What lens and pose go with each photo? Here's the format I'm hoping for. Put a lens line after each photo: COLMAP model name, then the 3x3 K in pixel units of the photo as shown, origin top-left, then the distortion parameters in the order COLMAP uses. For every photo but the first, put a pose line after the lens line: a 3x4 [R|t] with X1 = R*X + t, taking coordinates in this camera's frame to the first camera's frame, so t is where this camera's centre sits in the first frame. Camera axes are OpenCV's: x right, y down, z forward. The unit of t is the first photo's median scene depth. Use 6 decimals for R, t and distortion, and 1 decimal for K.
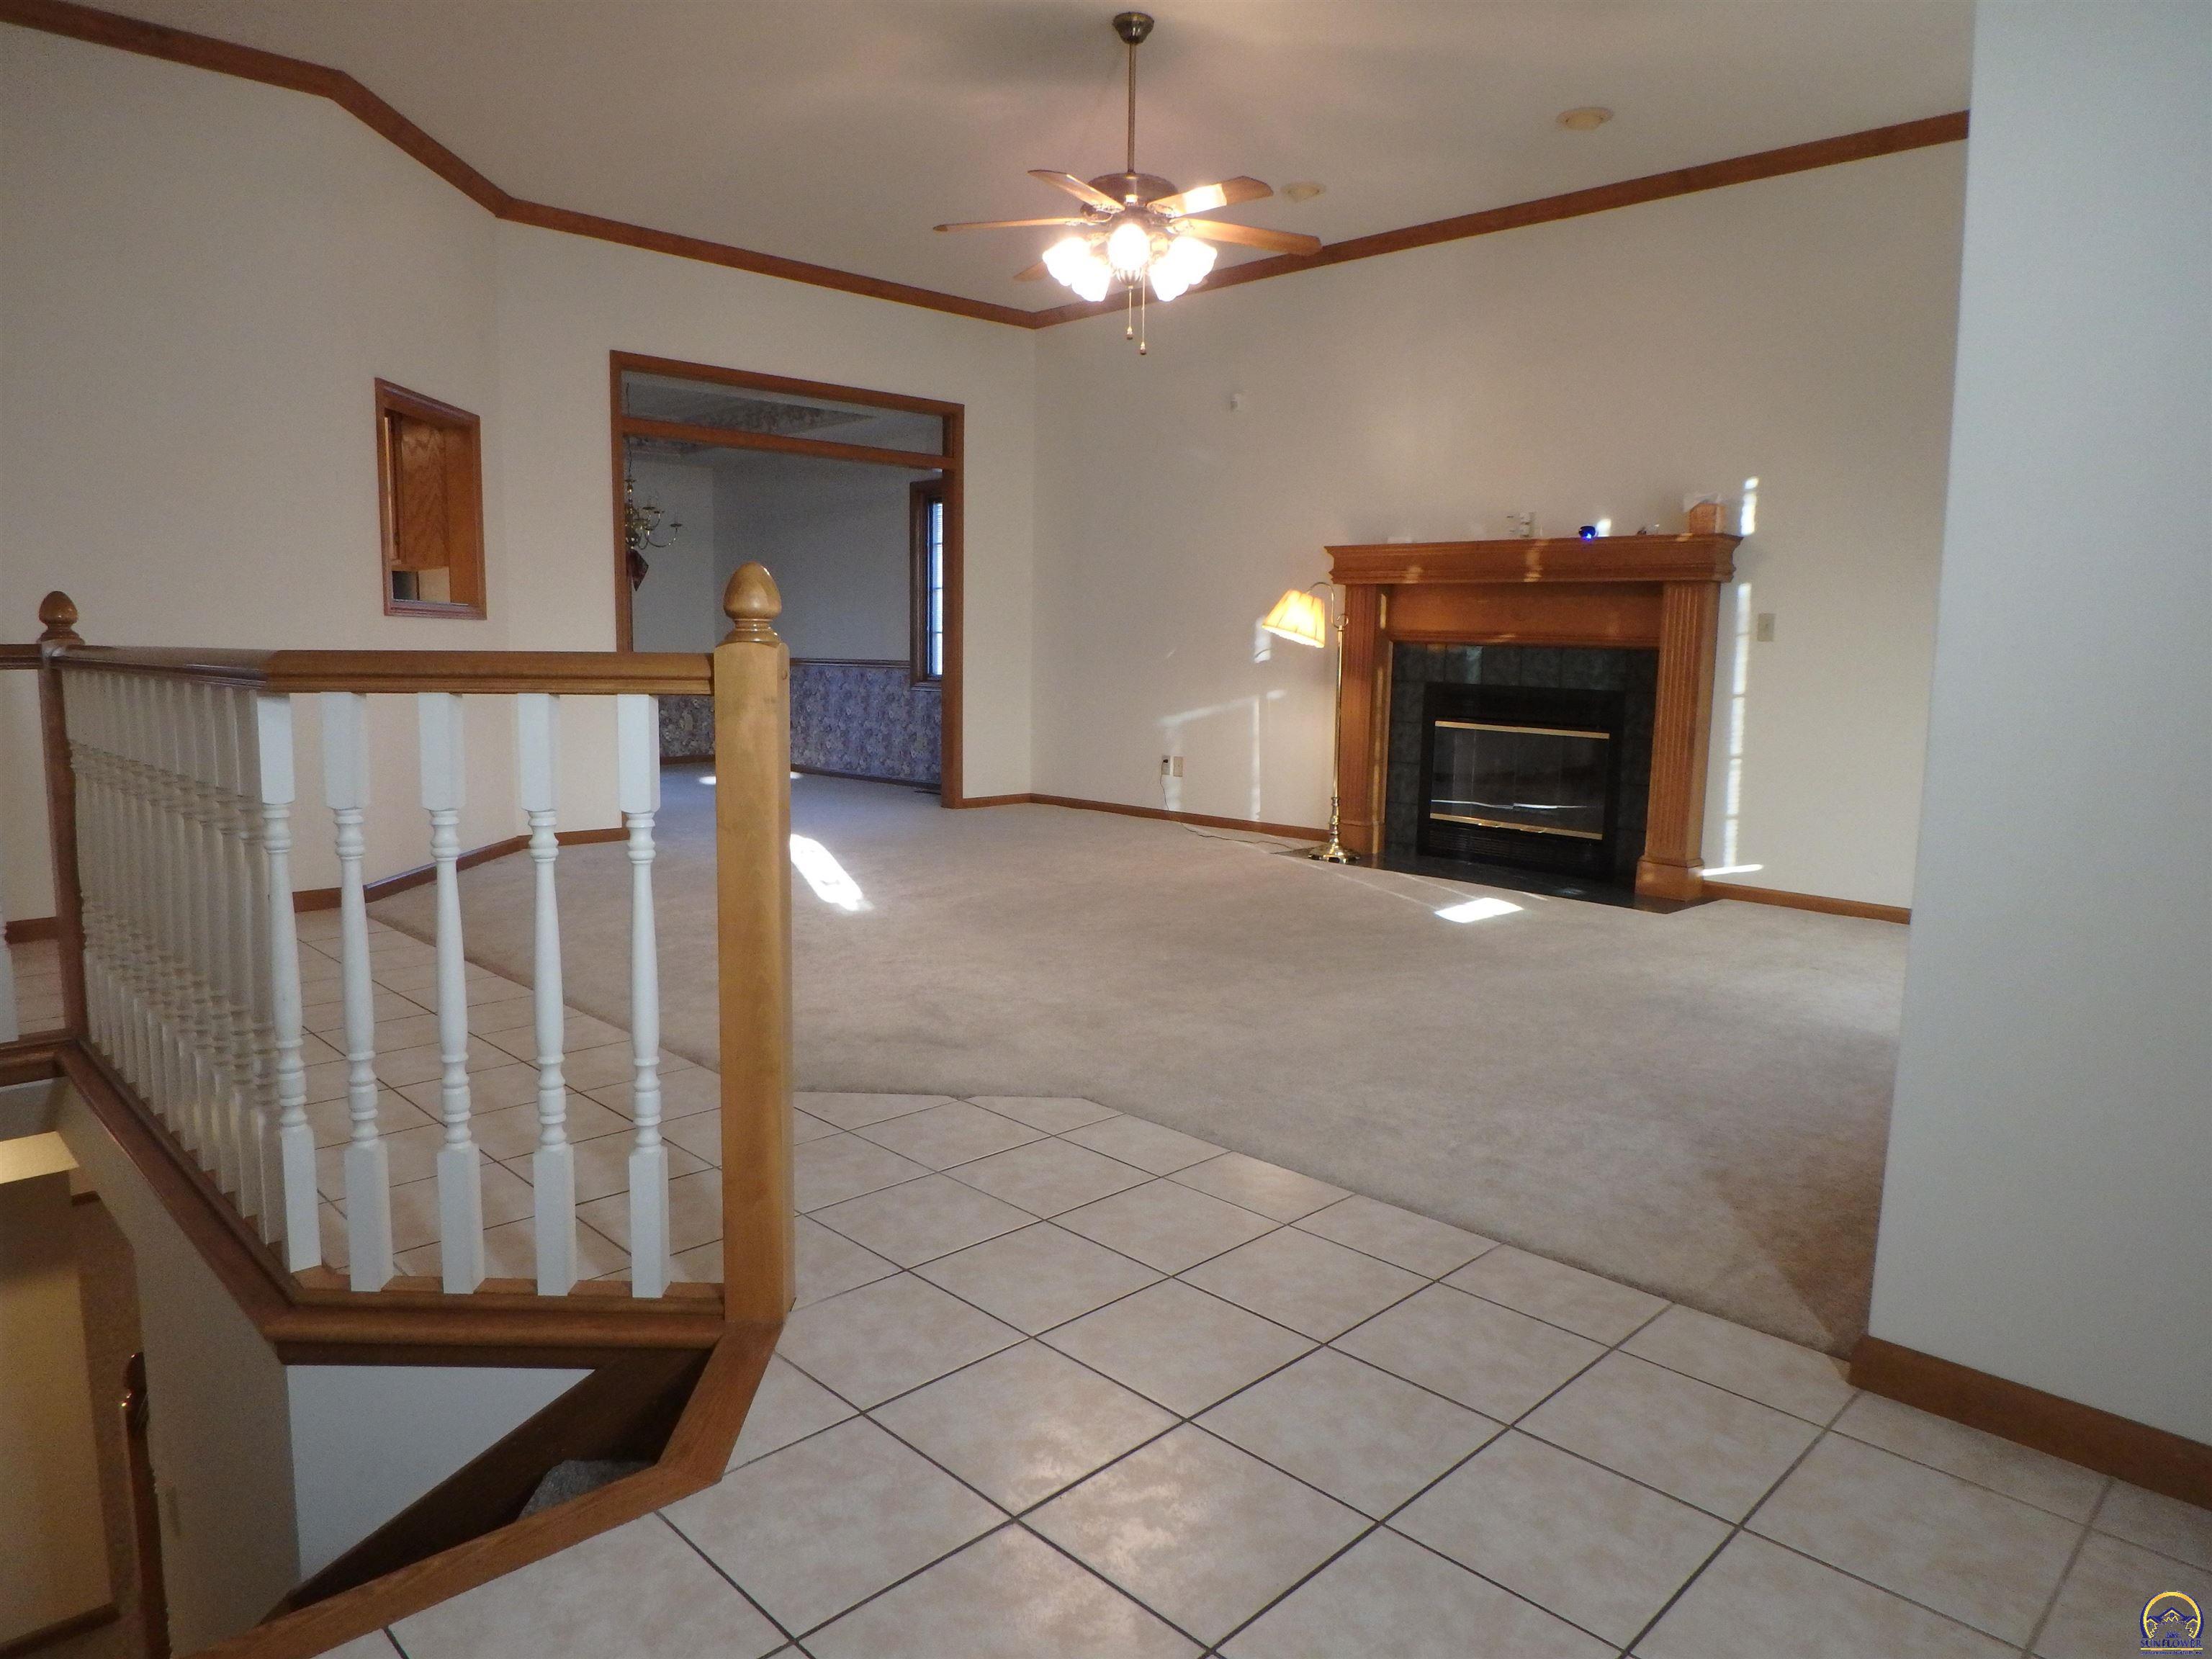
lens RADIAL K [[1428.1, 0, 1096.0], [0, 1428.1, 841.6], [0, 0, 1]] dist [-0.034098, -0.005720]
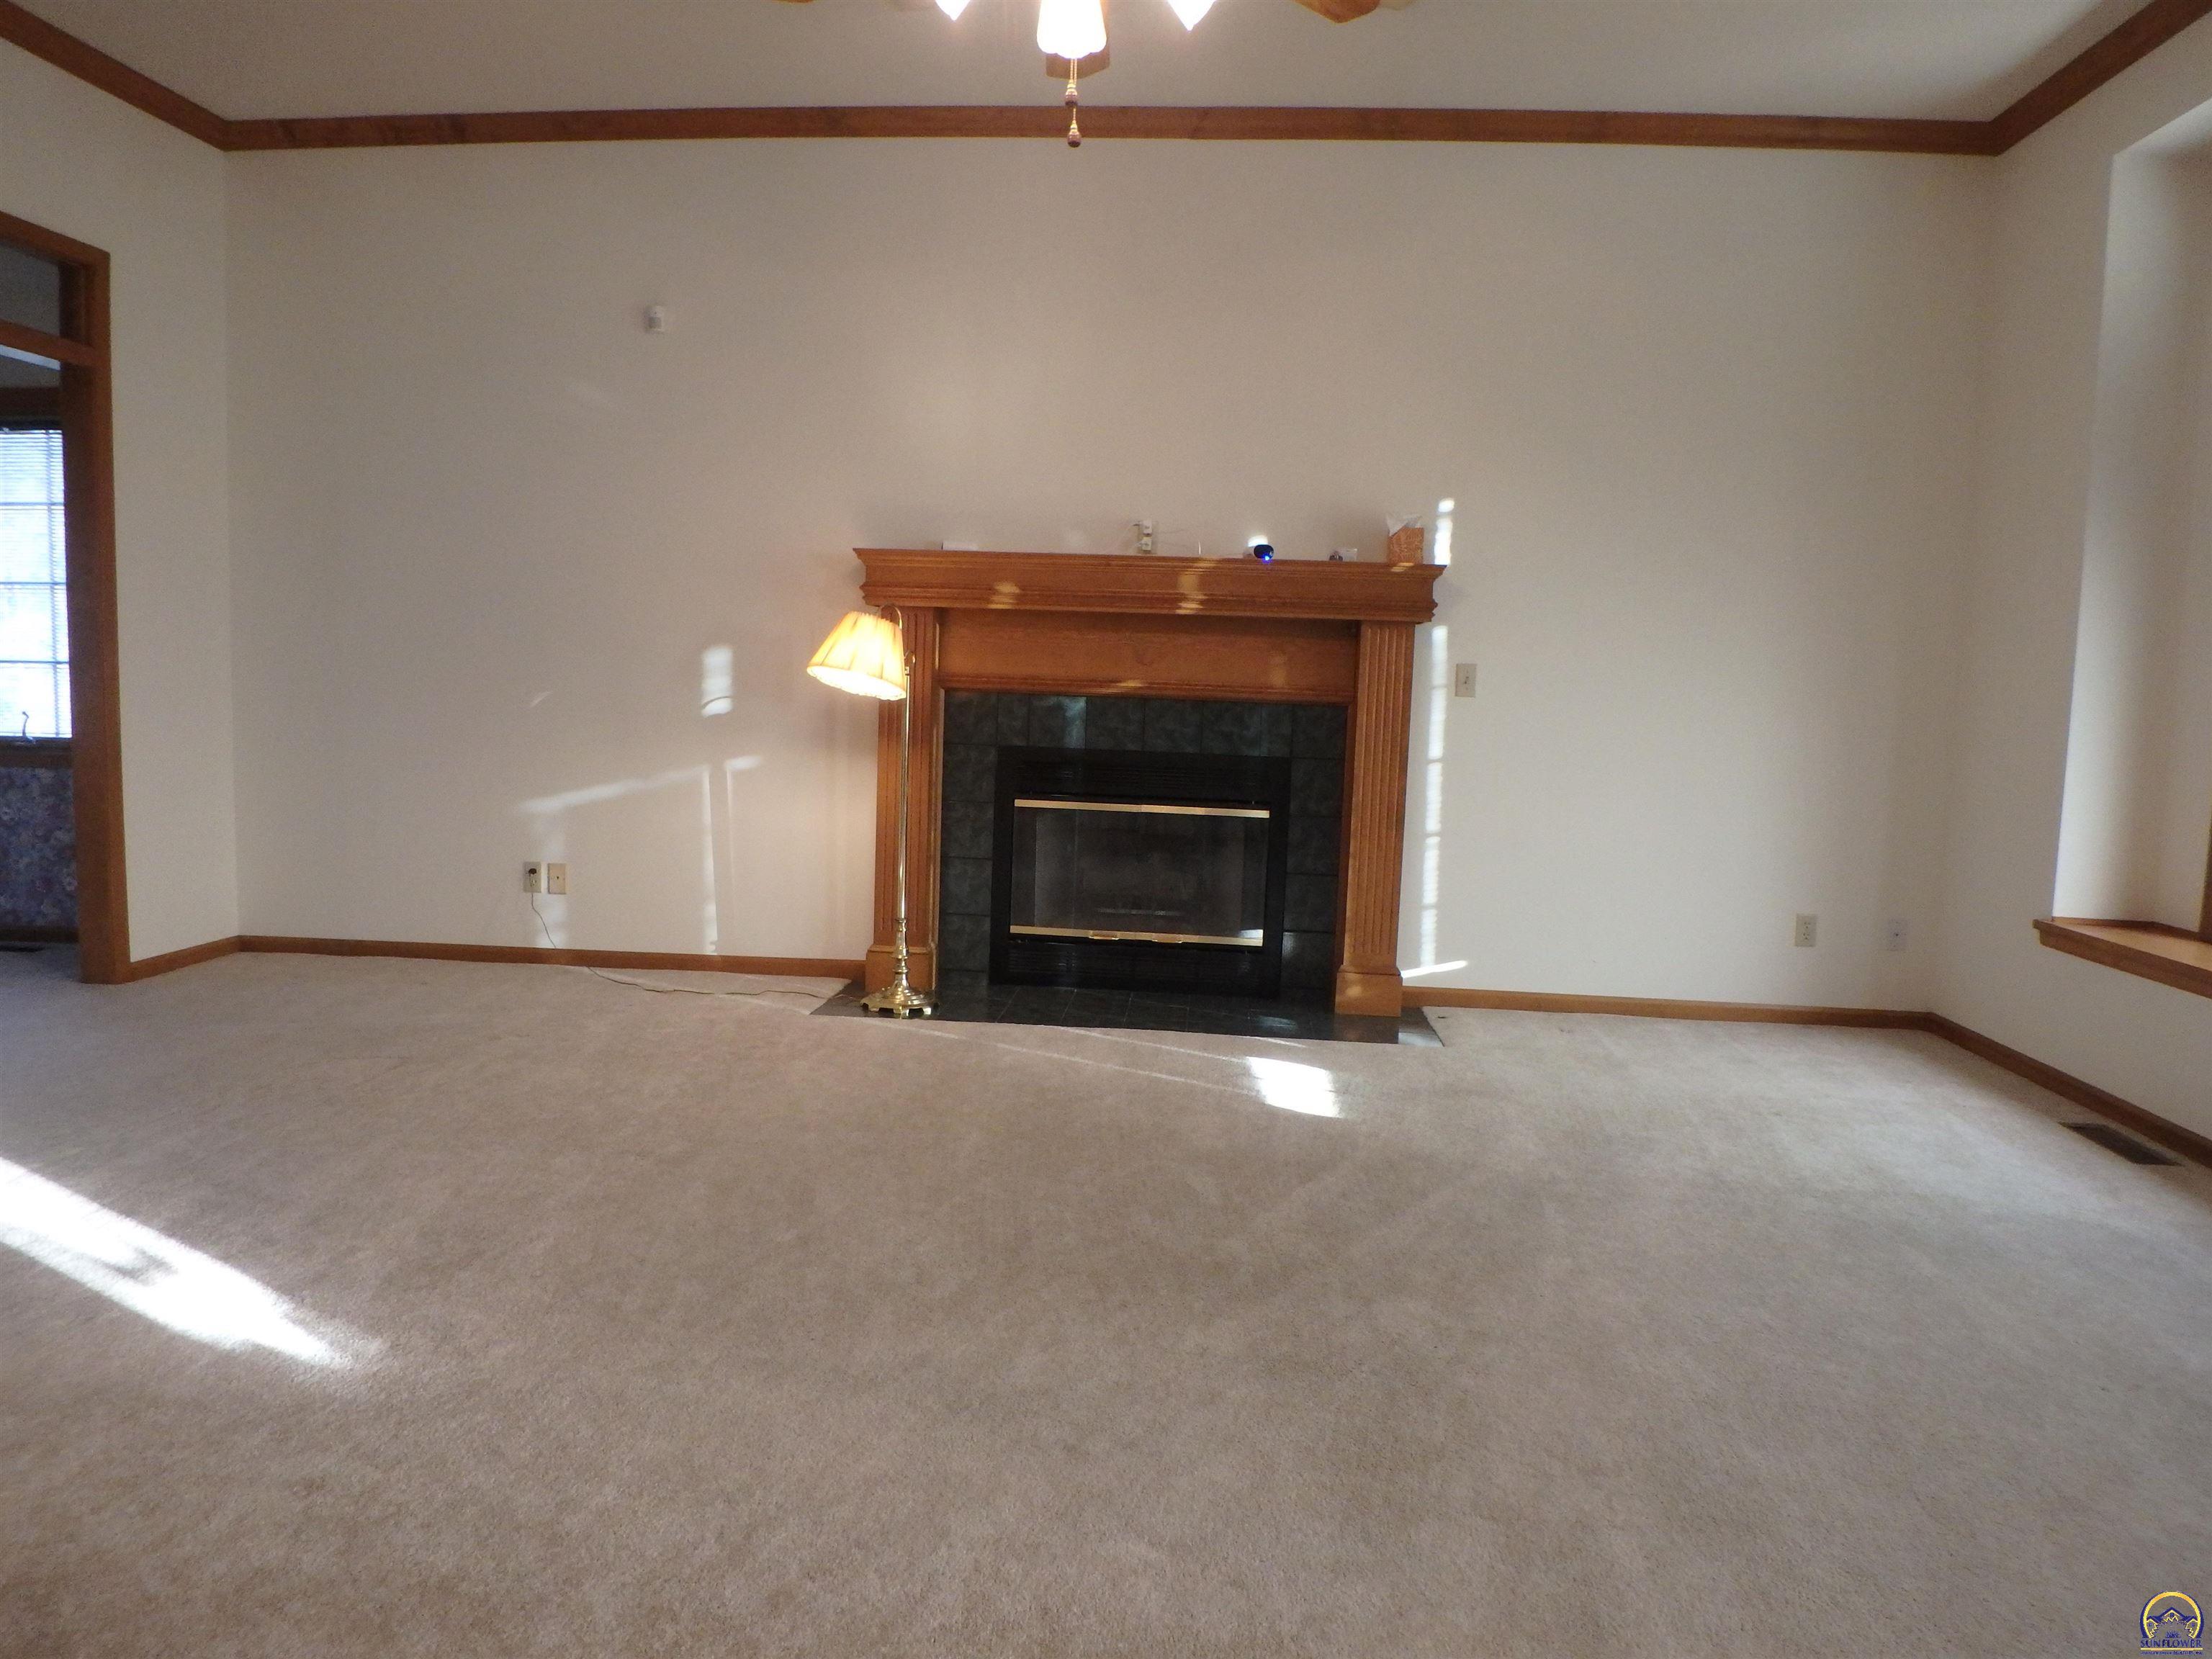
lens RADIAL K [[1428.1, 0, 1112.7], [0, 1428.1, 816.9], [0, 0, 1]] dist [-0.034098, -0.005720]
pose [[0.751647, -0.058979, 0.656924, -0.206494], [0.075750, 0.997123, 0.002850, -0.075820], [-0.655202, 0.047620, 0.753951, 0.433238]]
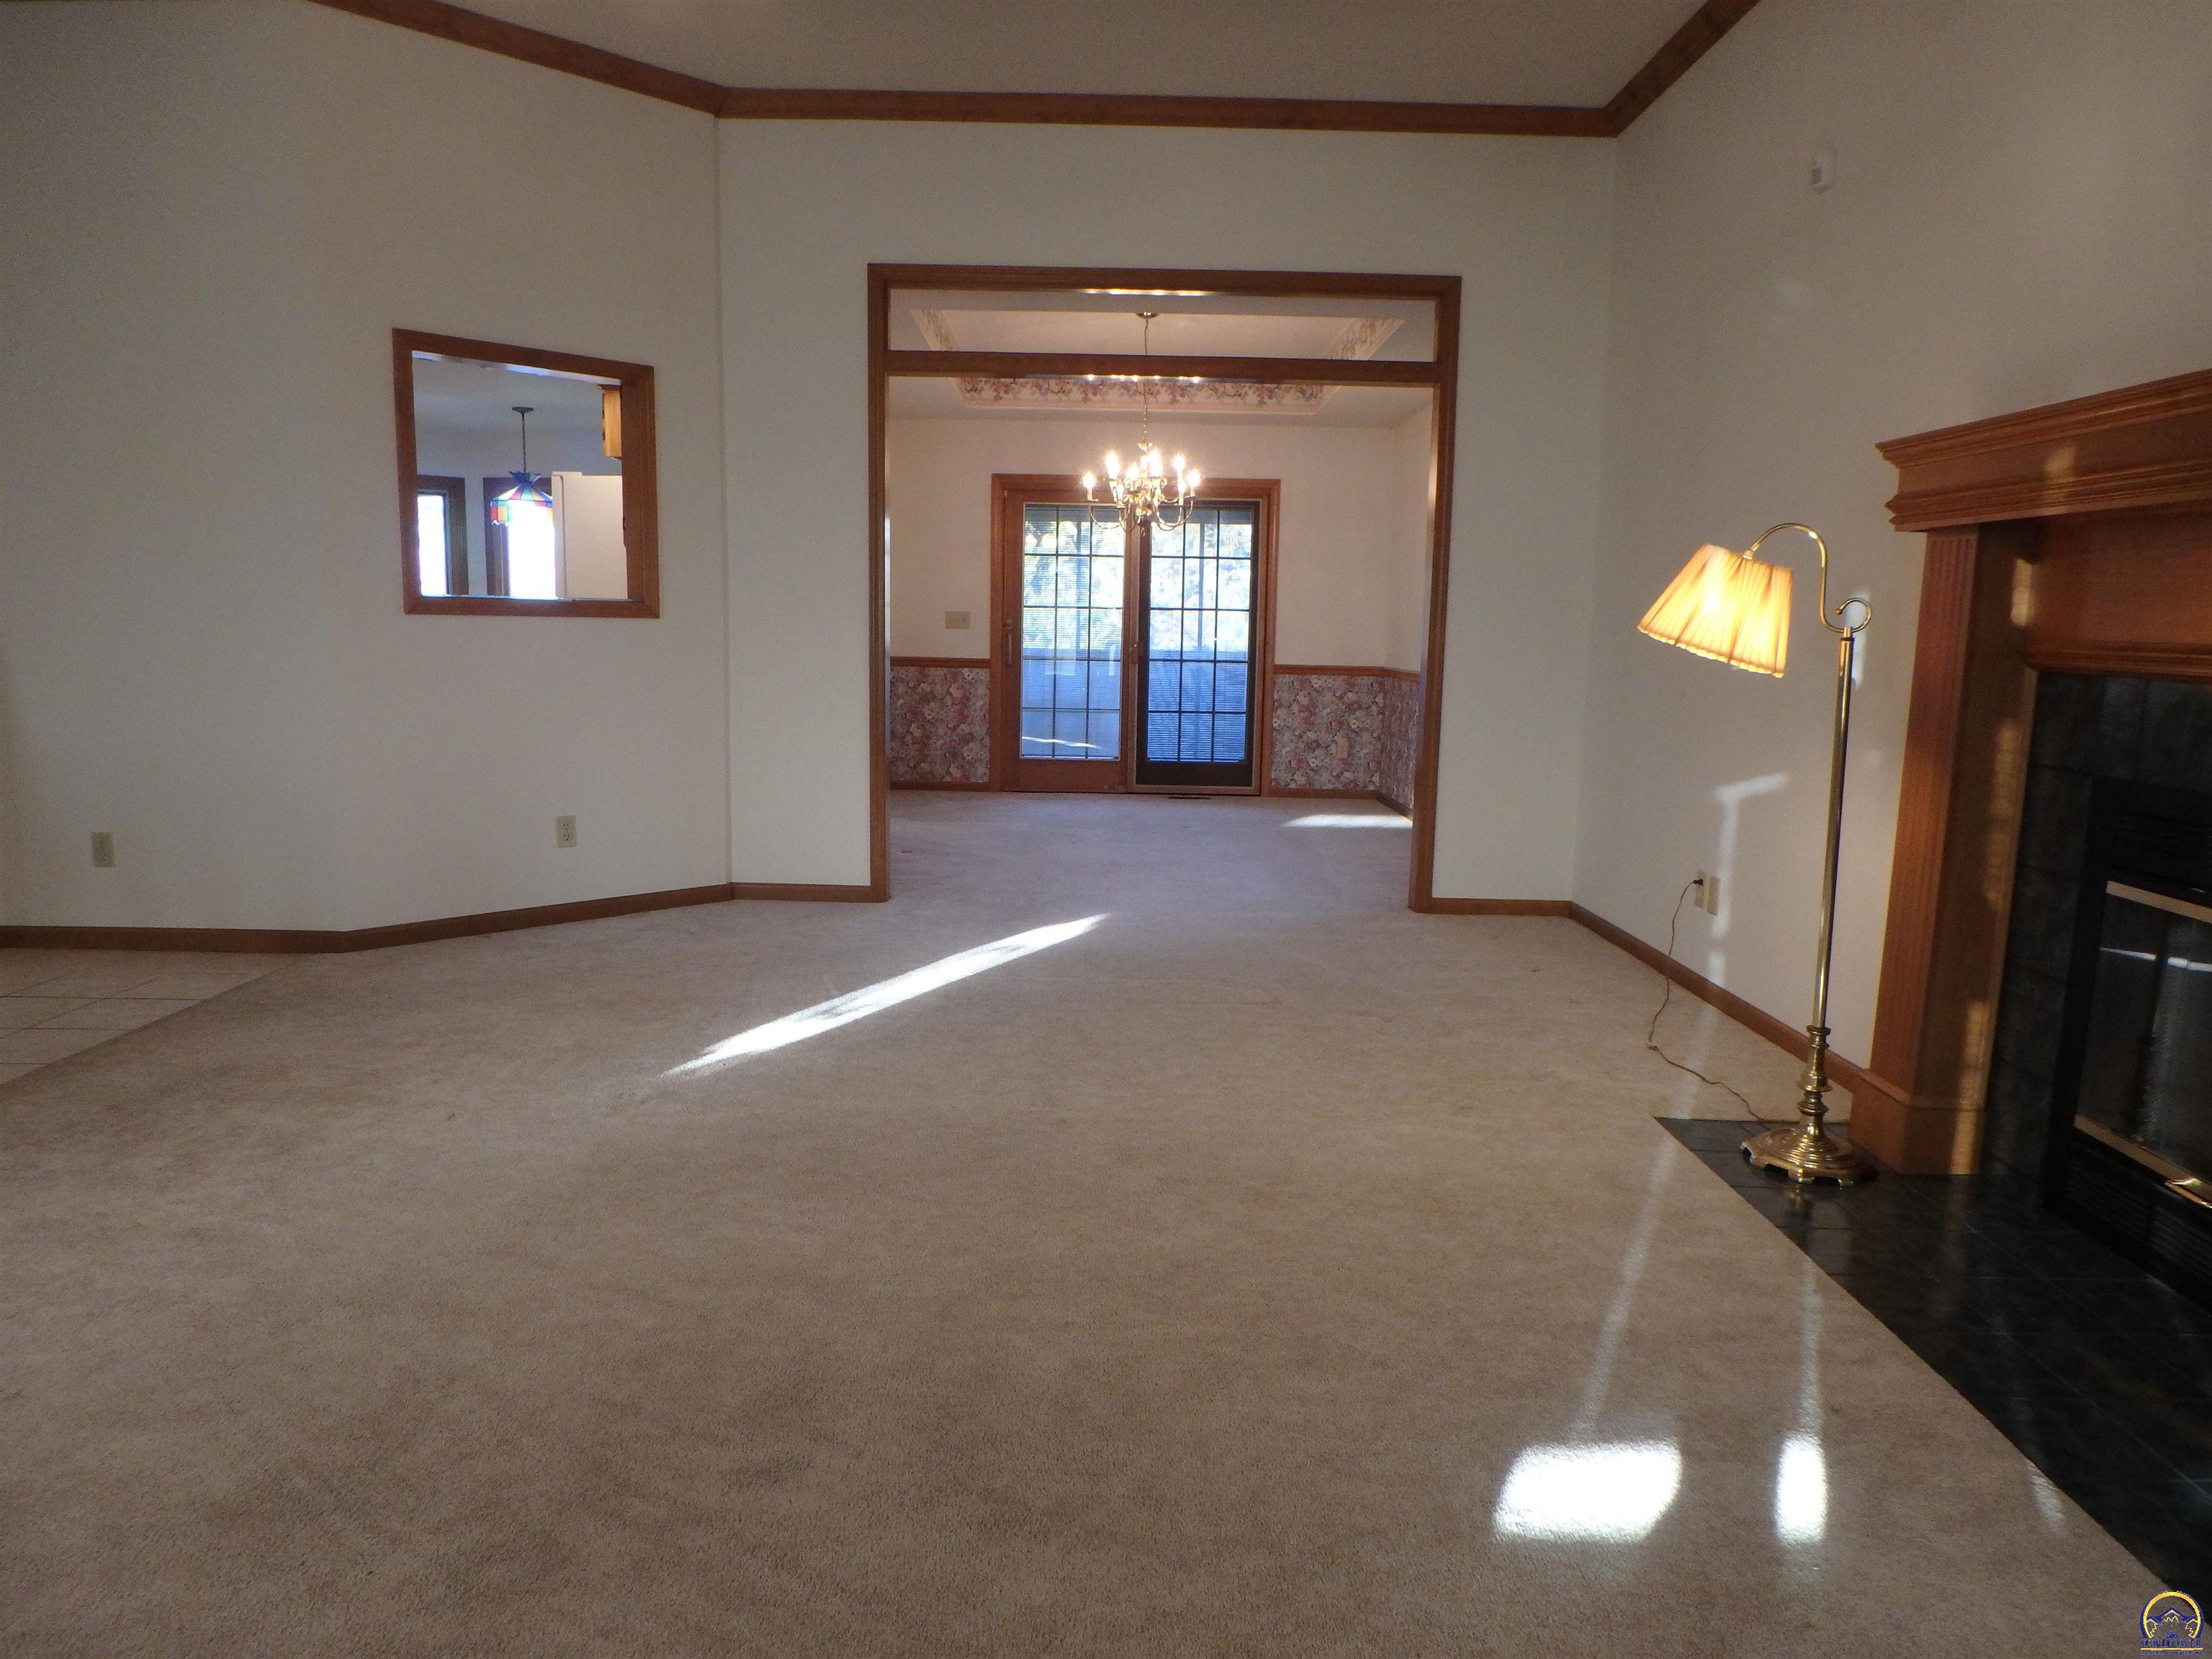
lens RADIAL K [[1428.1, 0, 1103.6], [0, 1428.1, 831.2], [0, 0, 1]] dist [-0.034098, -0.005720]
pose [[0.709520, 0.100139, -0.697534, 0.315426], [-0.107913, 0.993617, 0.032877, -0.083113], [0.696374, 0.051946, 0.715797, 0.562244]]
